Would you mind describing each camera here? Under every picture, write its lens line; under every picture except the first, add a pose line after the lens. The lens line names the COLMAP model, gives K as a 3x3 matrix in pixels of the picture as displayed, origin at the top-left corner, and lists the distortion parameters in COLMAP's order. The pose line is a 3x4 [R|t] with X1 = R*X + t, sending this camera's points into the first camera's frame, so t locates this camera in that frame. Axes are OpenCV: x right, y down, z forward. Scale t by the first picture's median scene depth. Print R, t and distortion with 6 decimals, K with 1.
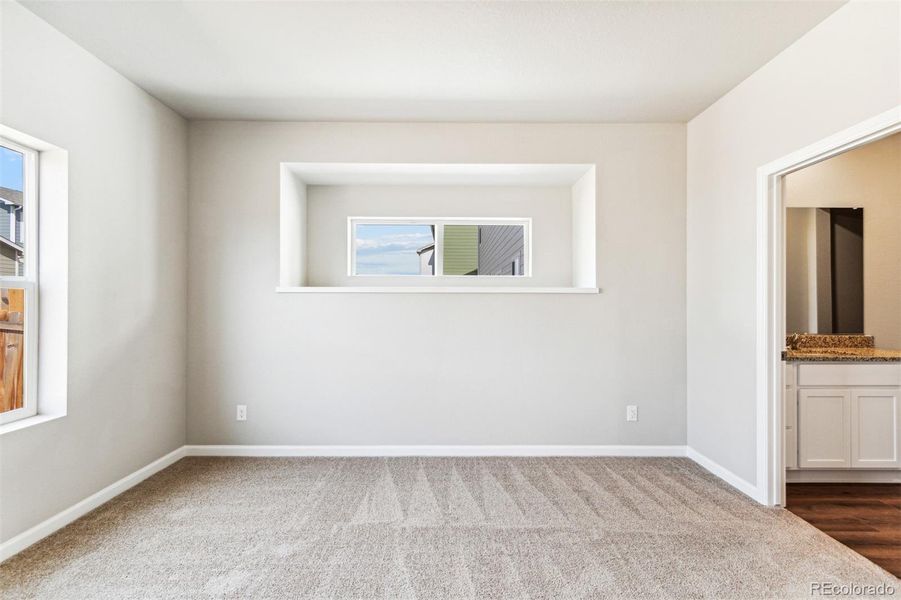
lens RADIAL K [[408.1, 0, 450.5], [0, 408.1, 300.0], [0, 0, 1]] dist [0.001564, -0.000476]
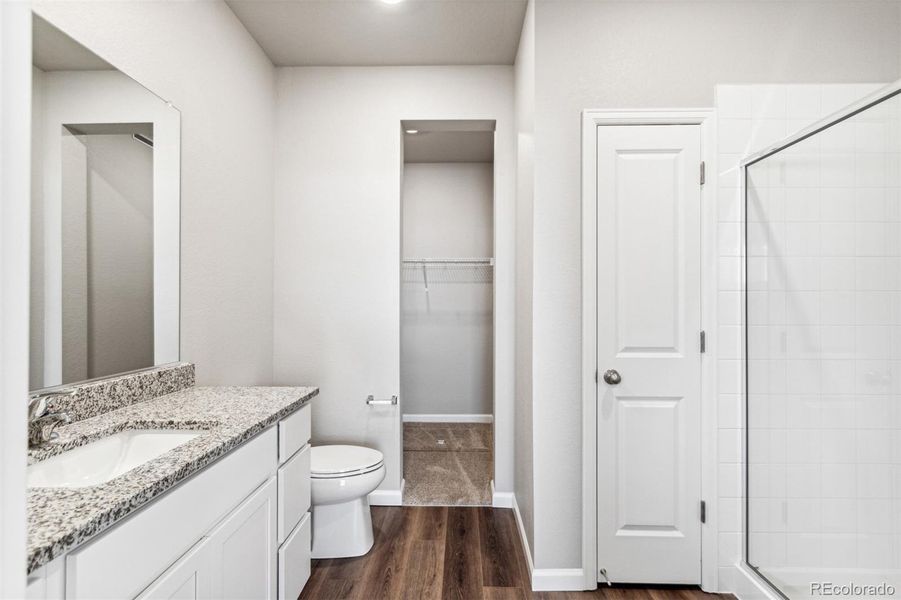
lens RADIAL K [[408.1, 0, 450.5], [0, 408.1, 300.0], [0, 0, 1]] dist [0.001564, -0.000476]
pose [[0.039169, 0.005232, 0.999219, 0.525761], [-0.005916, 0.999970, -0.005004, 0.008113], [-0.999215, -0.005715, 0.039199, 0.651421]]
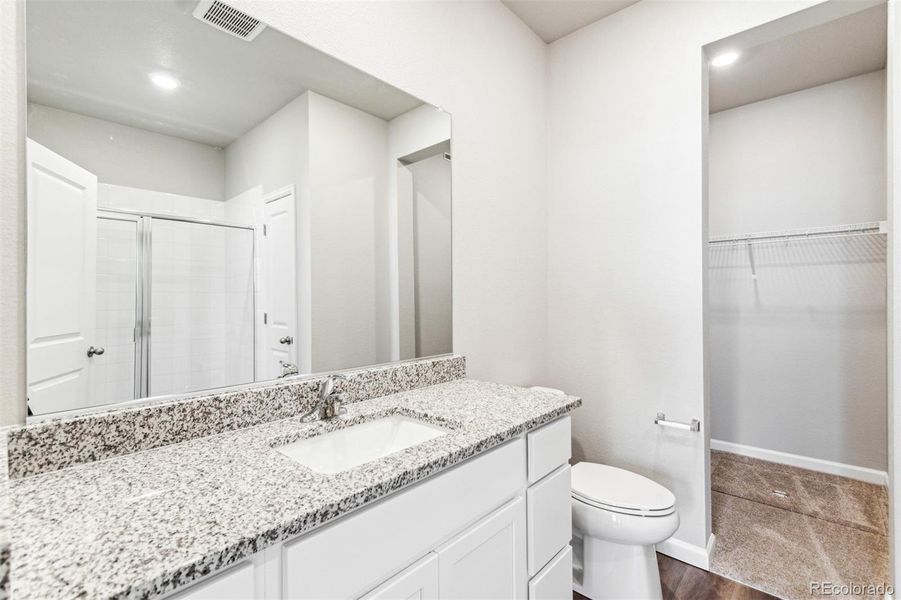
lens RADIAL K [[408.1, 0, 450.5], [0, 408.1, 300.0], [0, 0, 1]] dist [0.001564, -0.000476]
pose [[0.682626, -0.010577, 0.730691, 0.630859], [0.006405, 0.999943, 0.008491, 0.010554], [-0.730739, -0.001117, 0.682656, 0.647421]]
